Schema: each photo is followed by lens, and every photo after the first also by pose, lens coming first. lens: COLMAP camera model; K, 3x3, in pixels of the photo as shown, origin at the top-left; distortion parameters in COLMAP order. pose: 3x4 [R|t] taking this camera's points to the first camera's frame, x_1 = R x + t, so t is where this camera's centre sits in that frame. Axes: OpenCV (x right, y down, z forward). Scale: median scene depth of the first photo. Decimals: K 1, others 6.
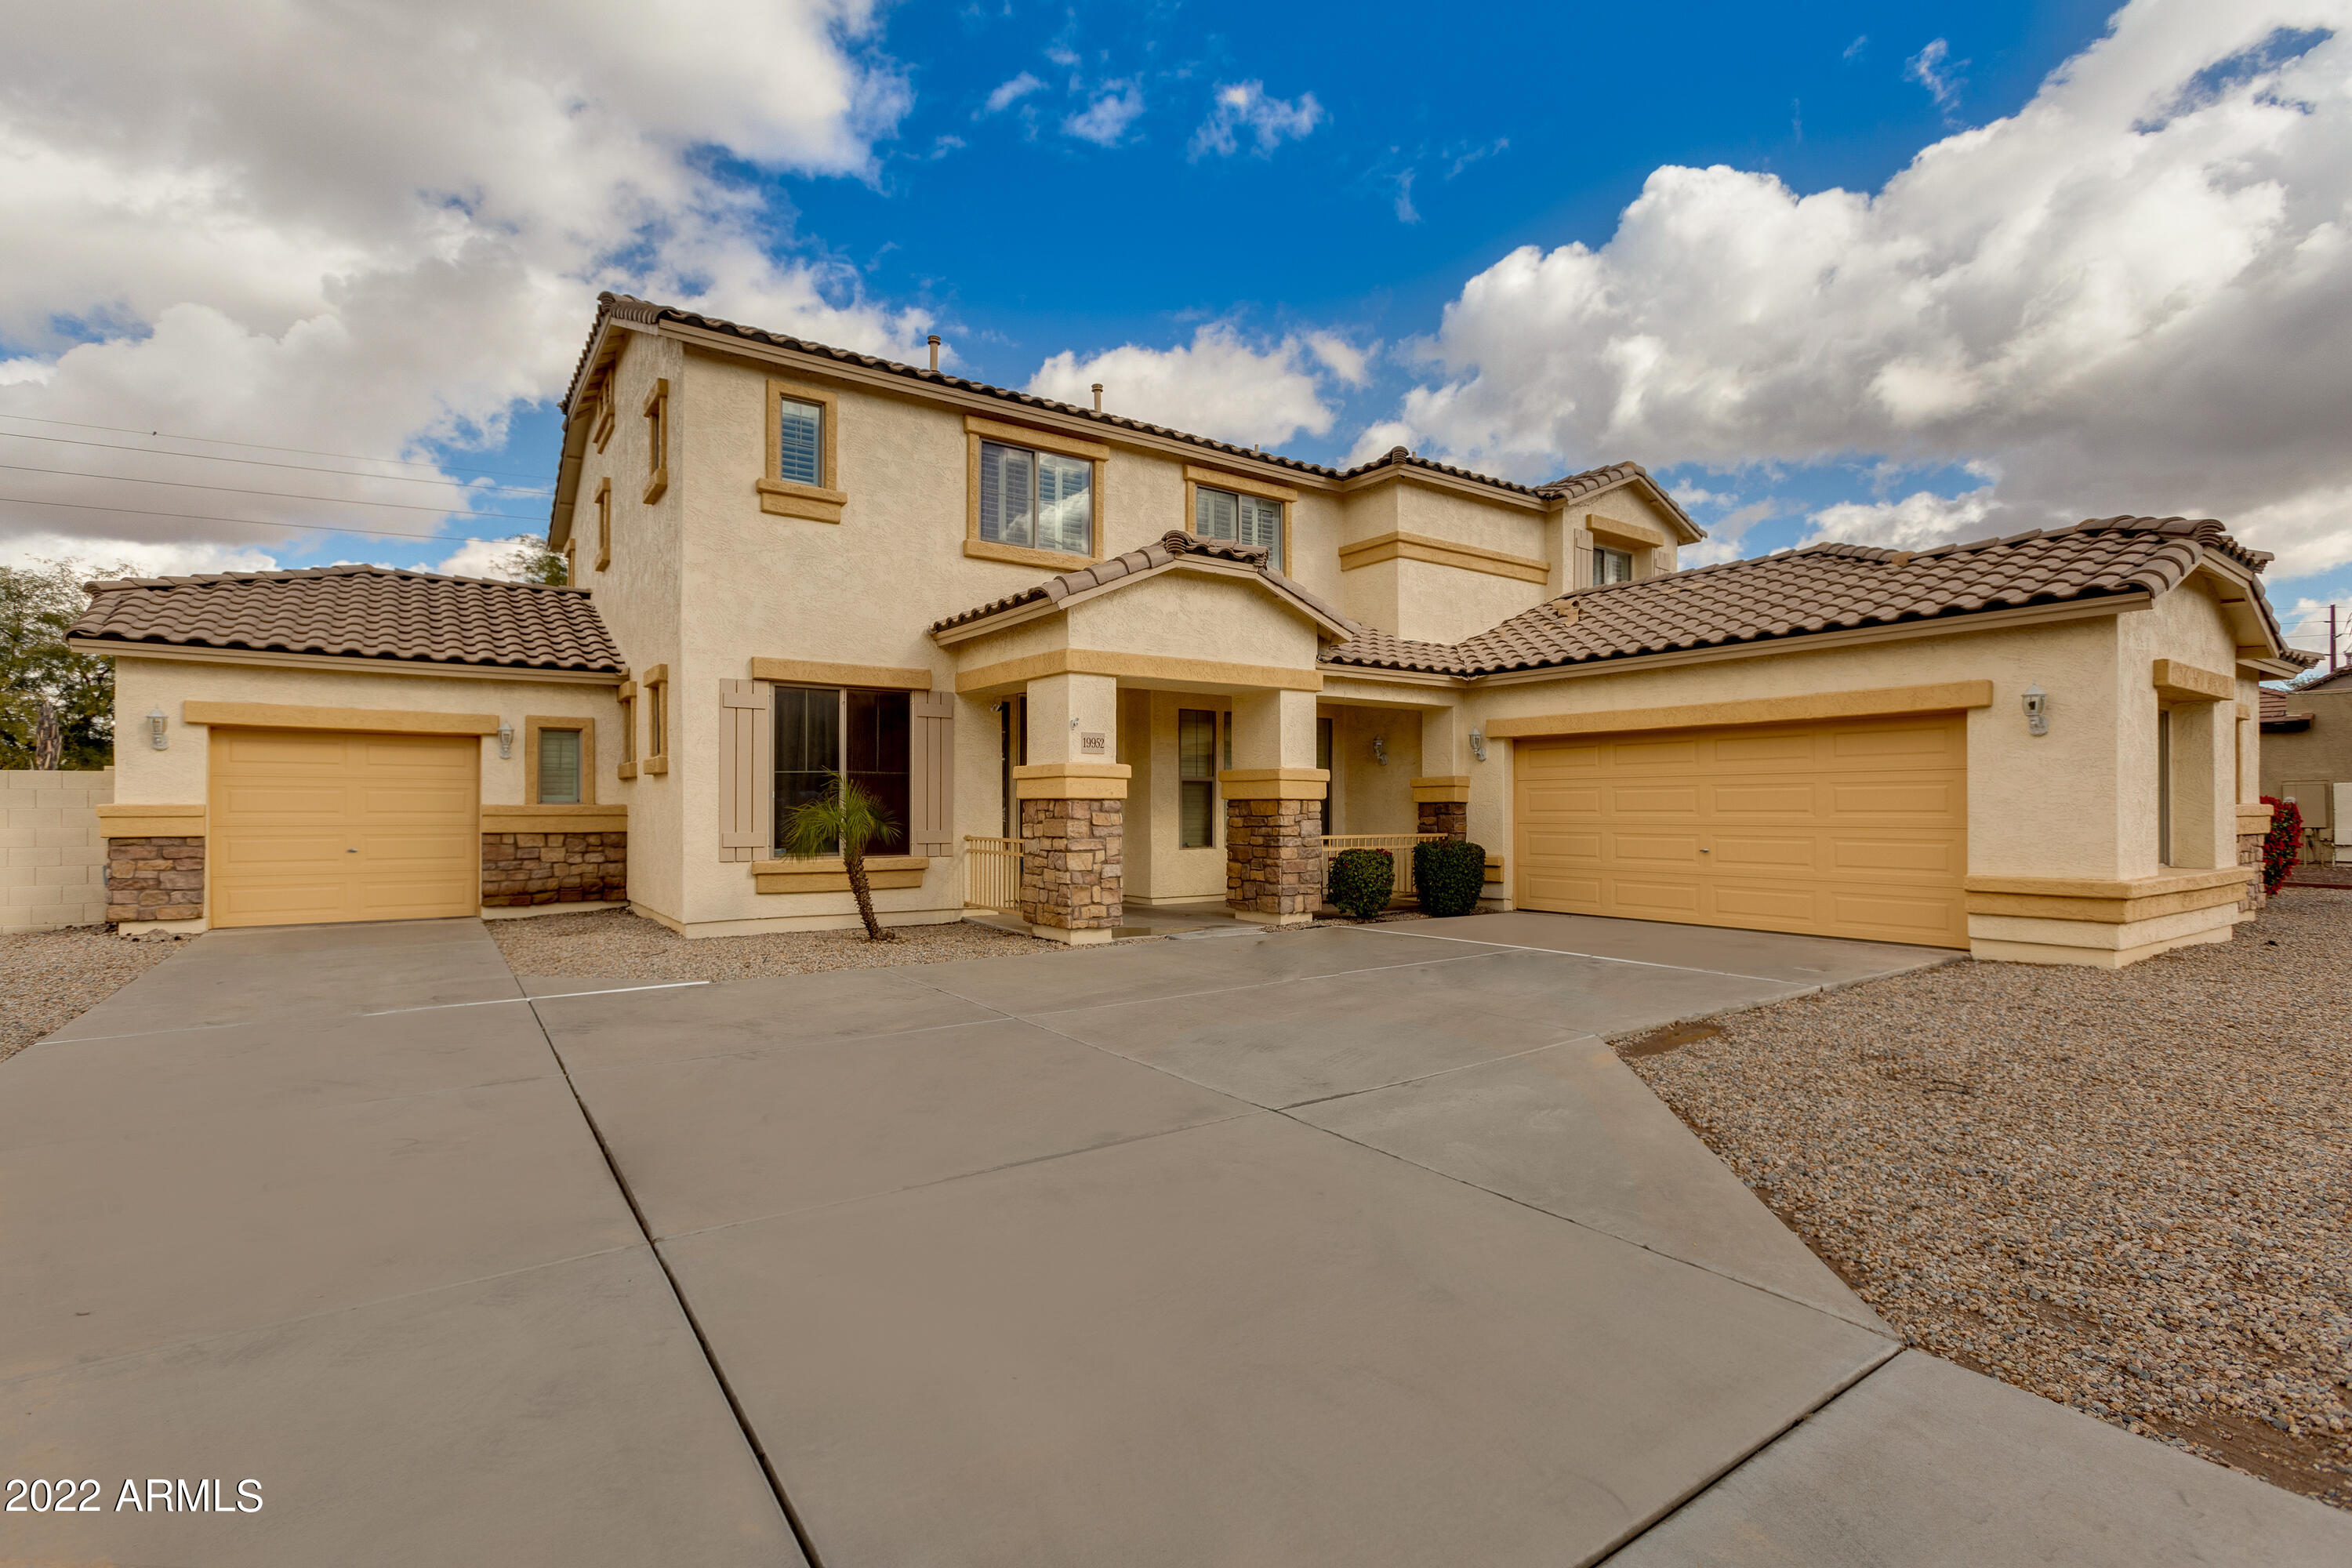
lens RADIAL K [[1070.3, 0, 1151.9], [0, 1070.3, 793.7], [0, 0, 1]] dist [0.004680, 0.000766]
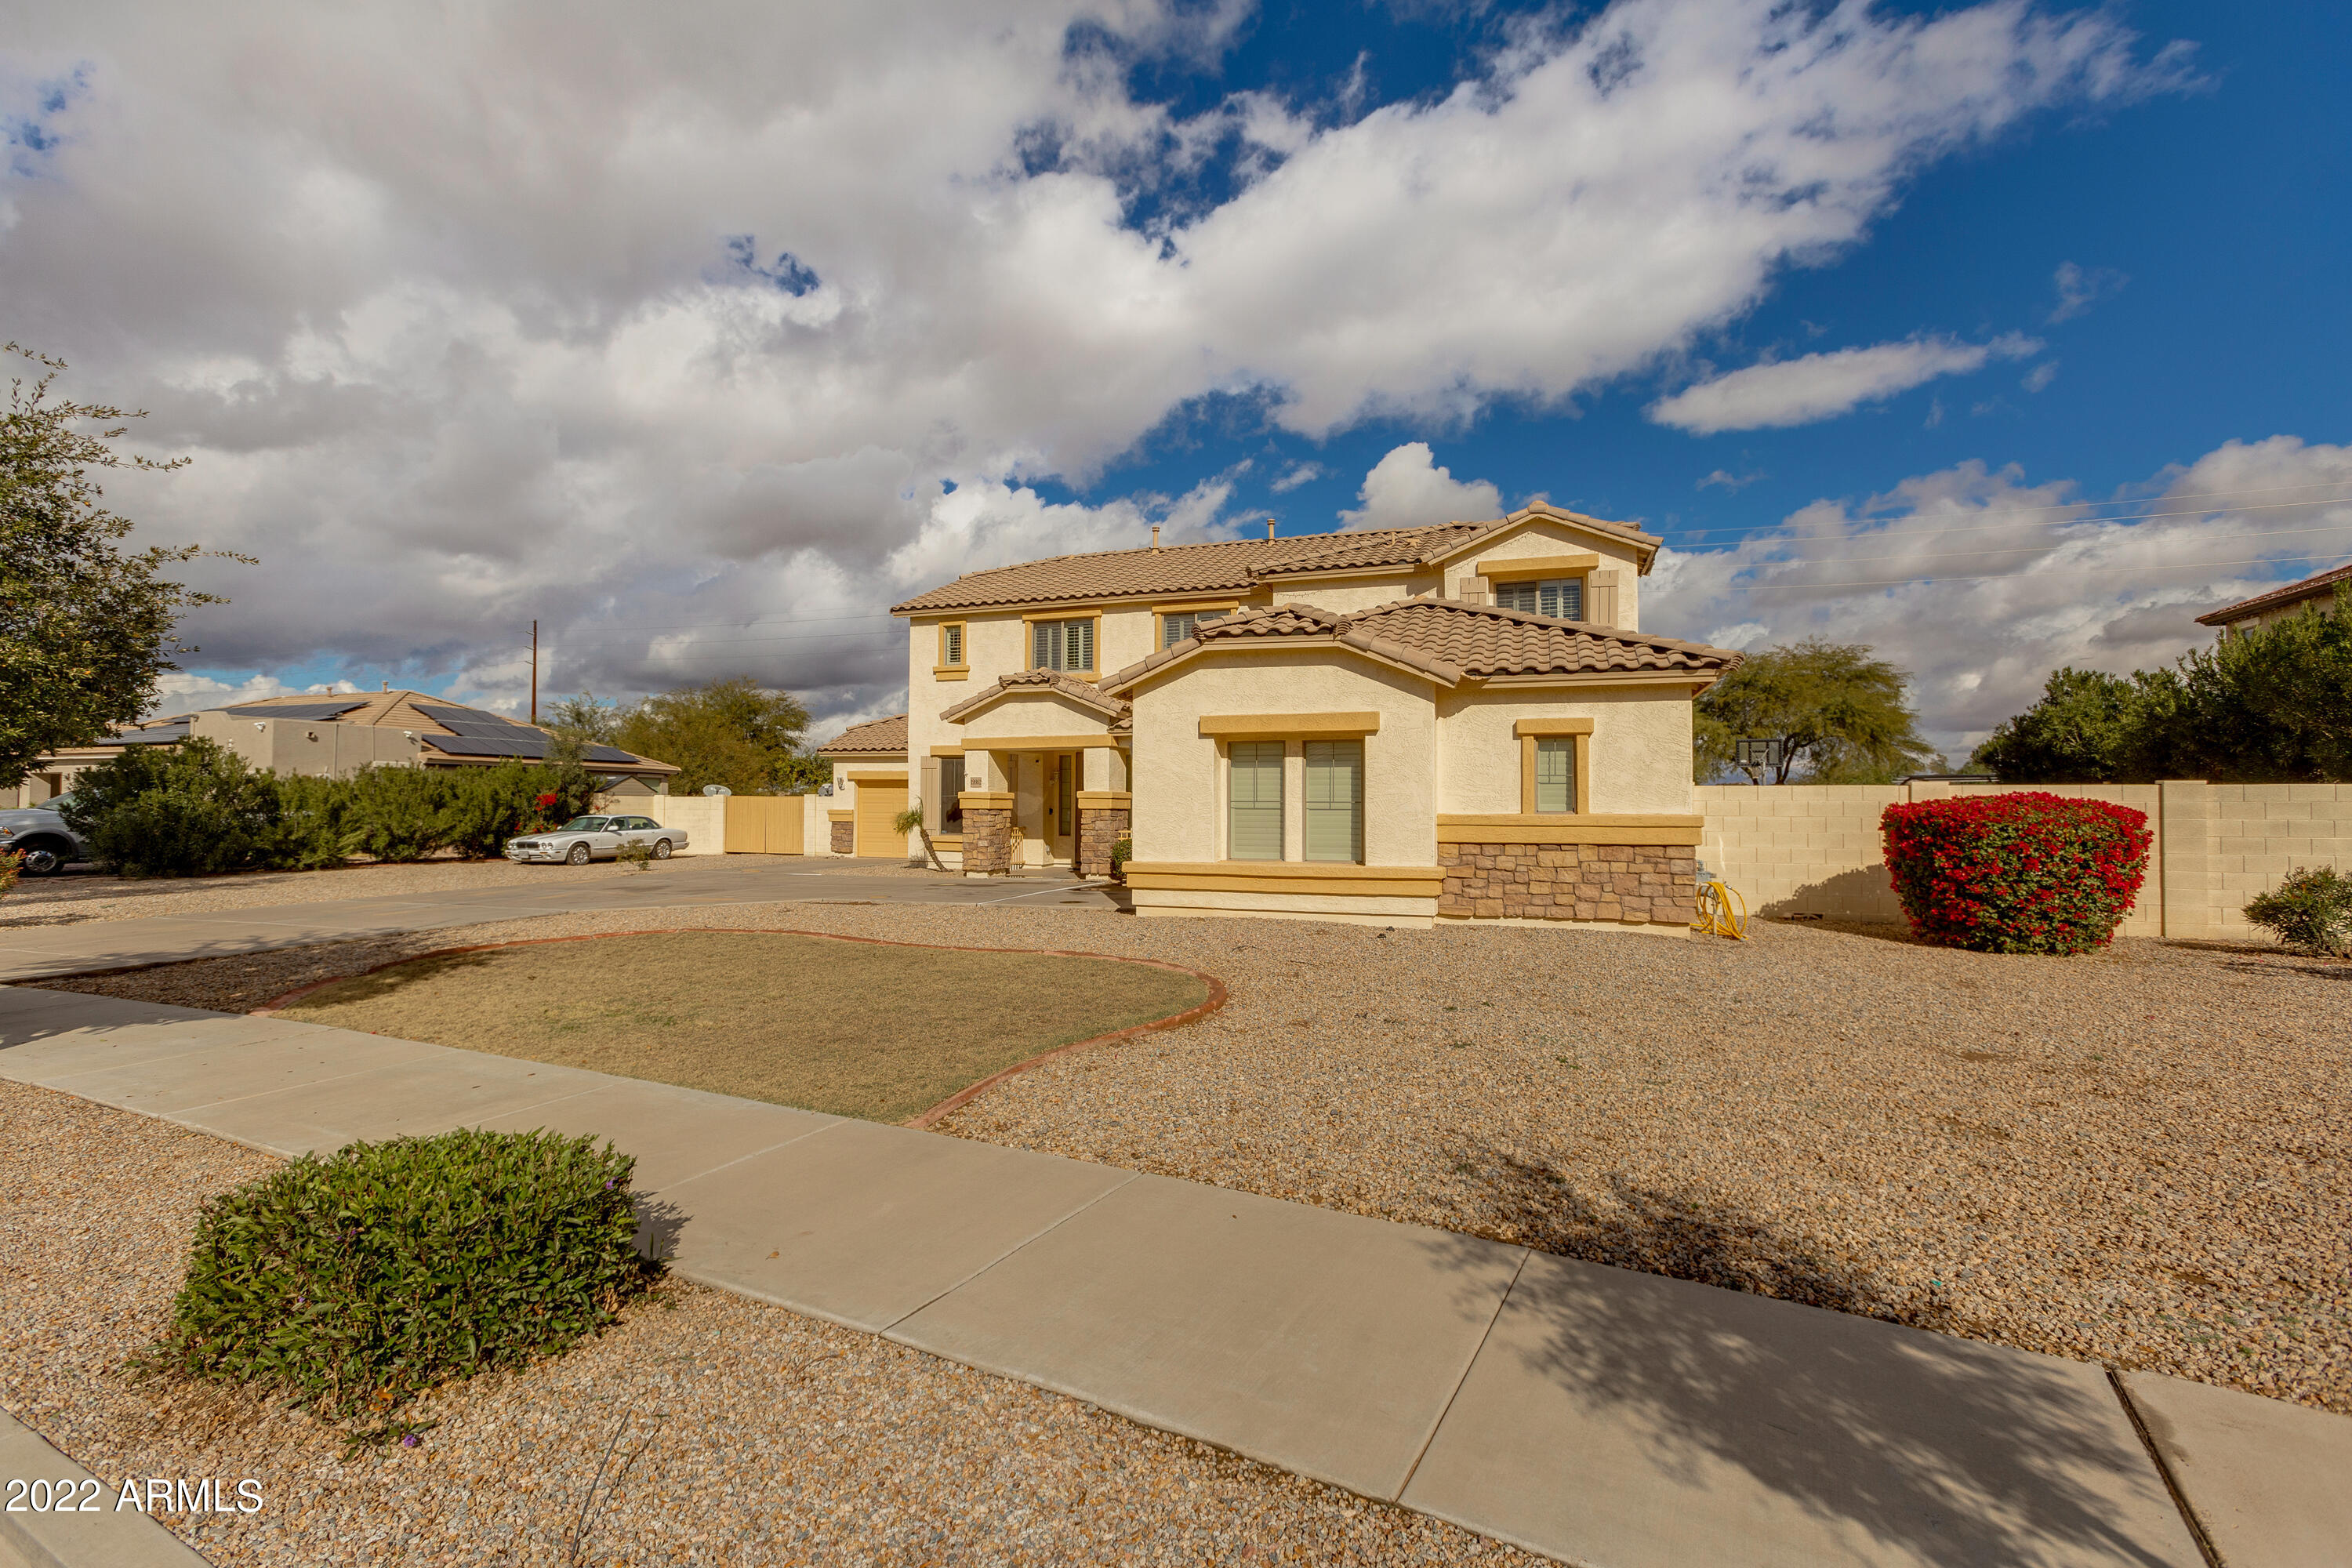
lens RADIAL K [[1049.0, 0, 1171.0], [0, 1049.0, 771.7], [0, 0, 1]] dist [0.000336, 0.000114]
pose [[0.601316, -0.027104, -0.798552, 1.682541], [0.004523, 0.999524, -0.030519, -0.002624], [0.798999, 0.014740, 0.601152, 0.071069]]
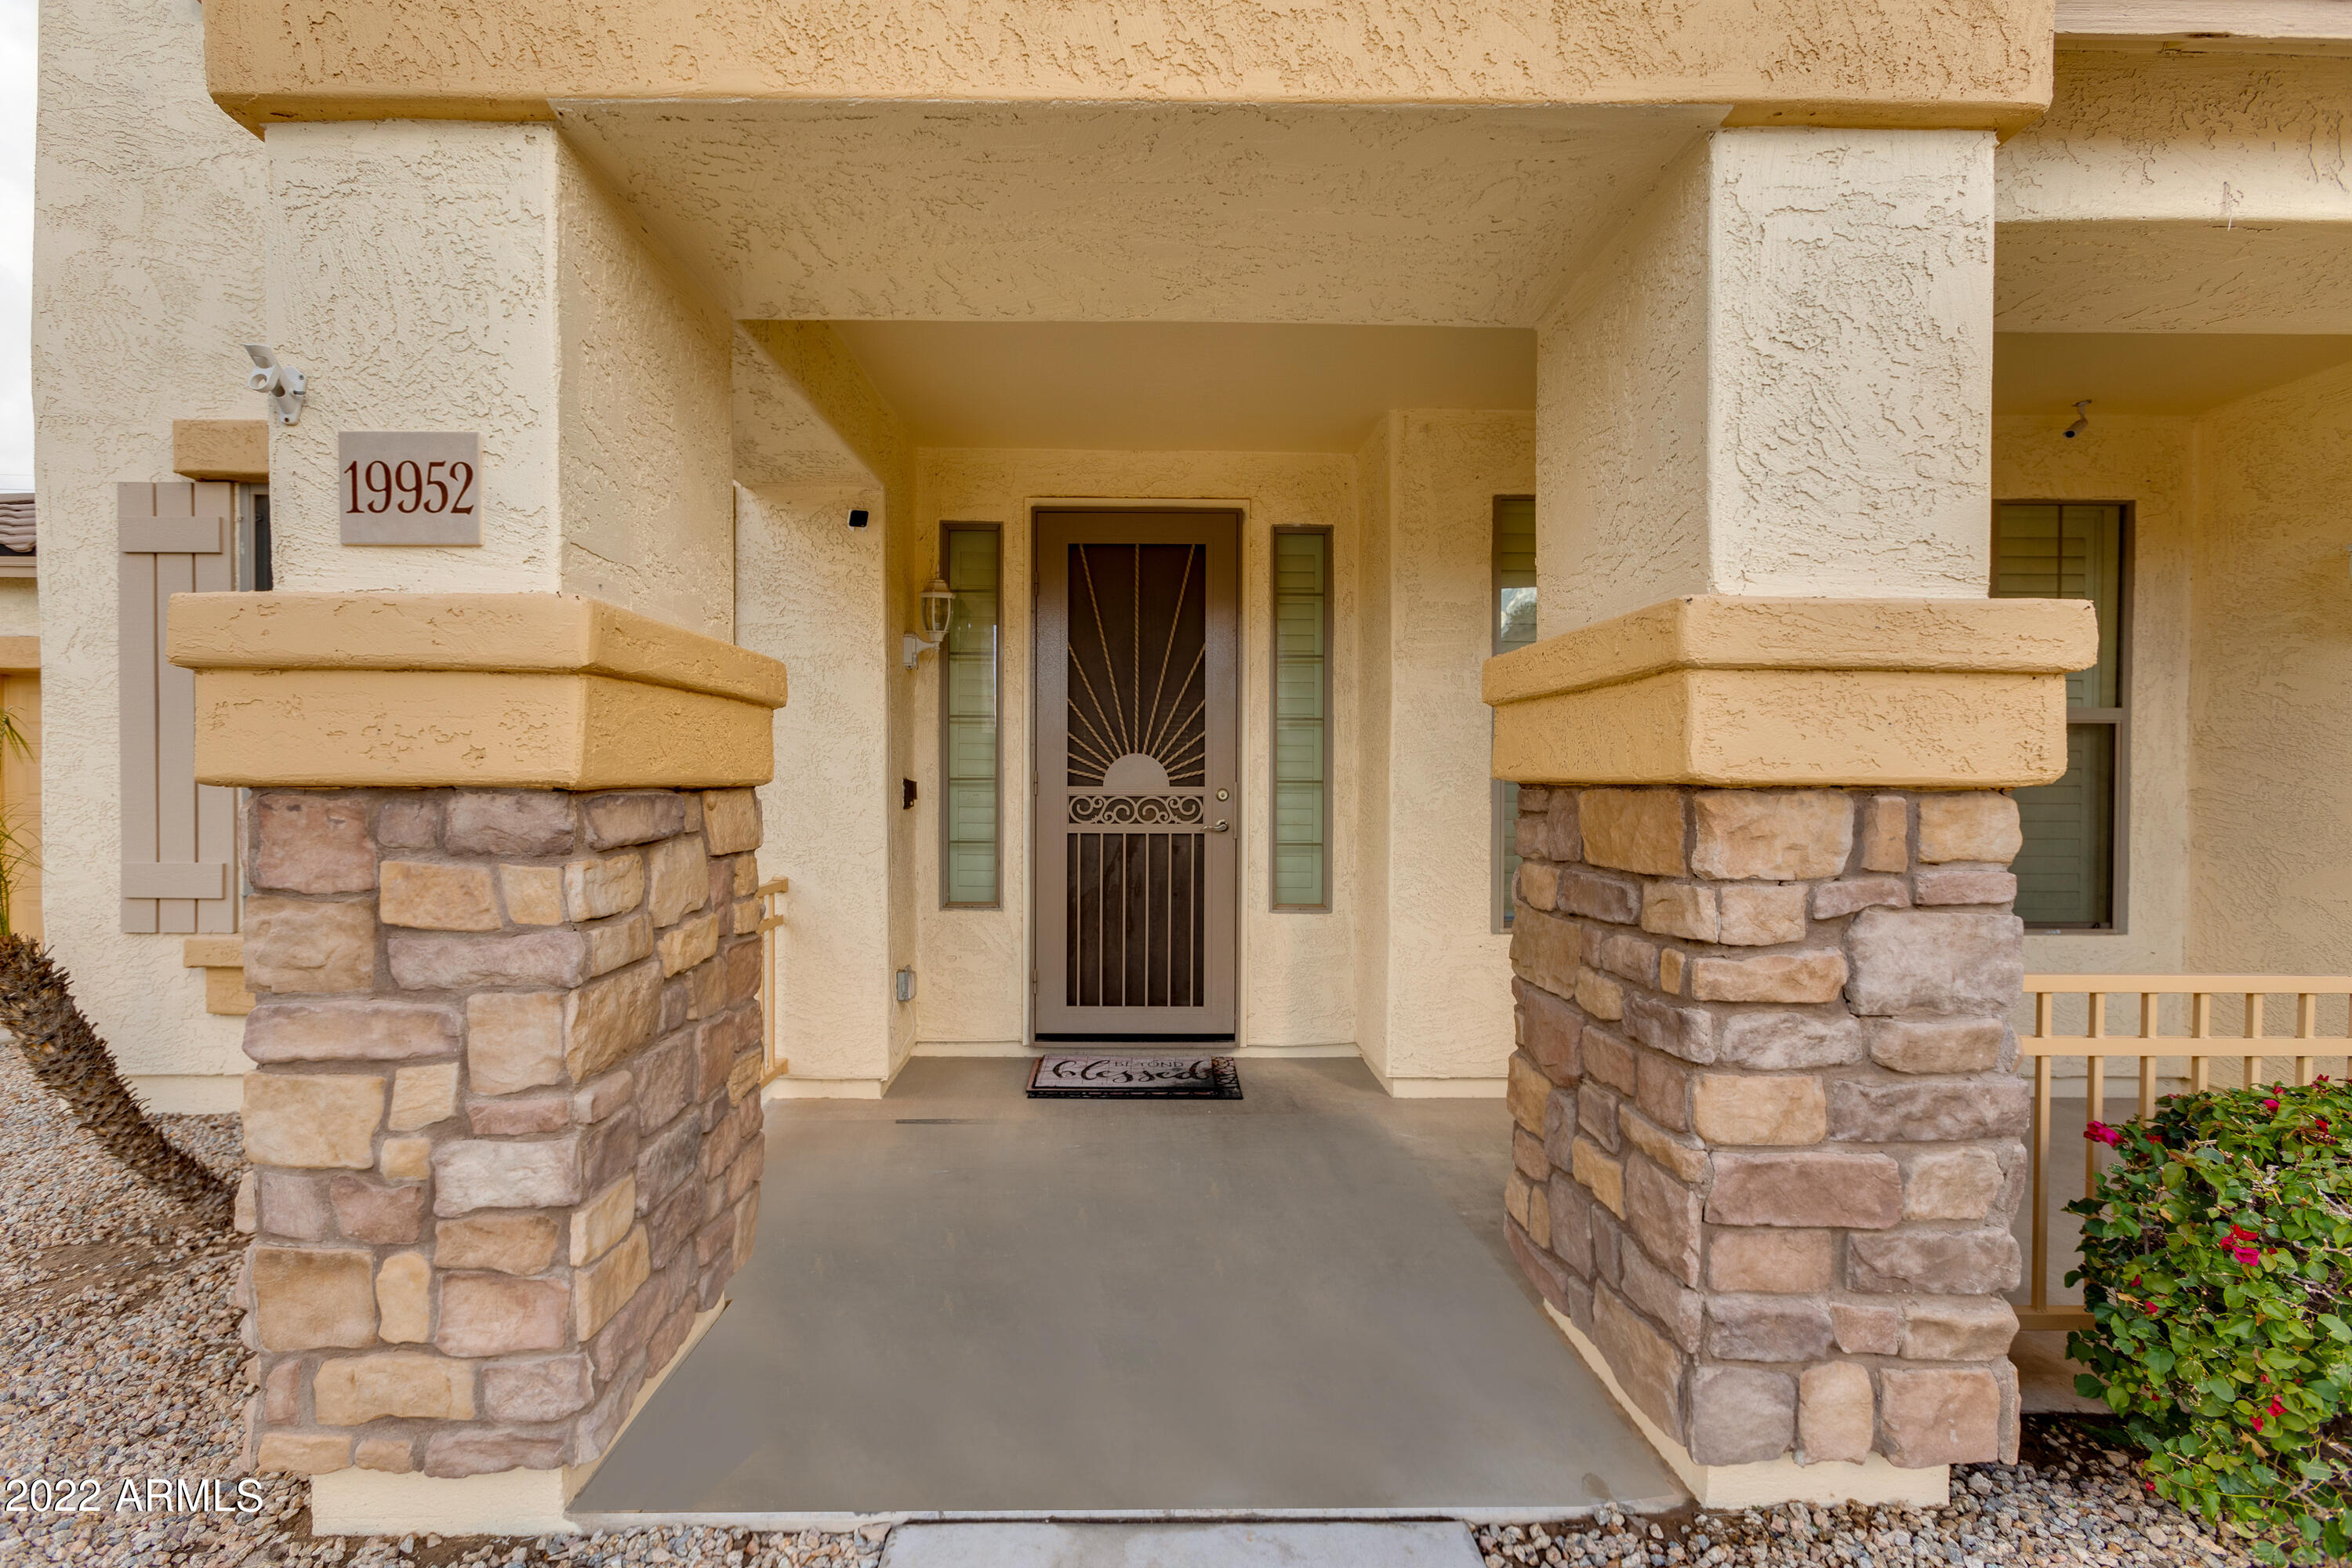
lens RADIAL K [[1070.3, 0, 1151.9], [0, 1070.3, 793.7], [0, 0, 1]] dist [0.004680, 0.000766]
pose [[0.834494, 0.009371, -0.550938, 0.147962], [0.004812, 0.999693, 0.024293, 0.002022], [0.550996, -0.022923, 0.834193, 0.852085]]
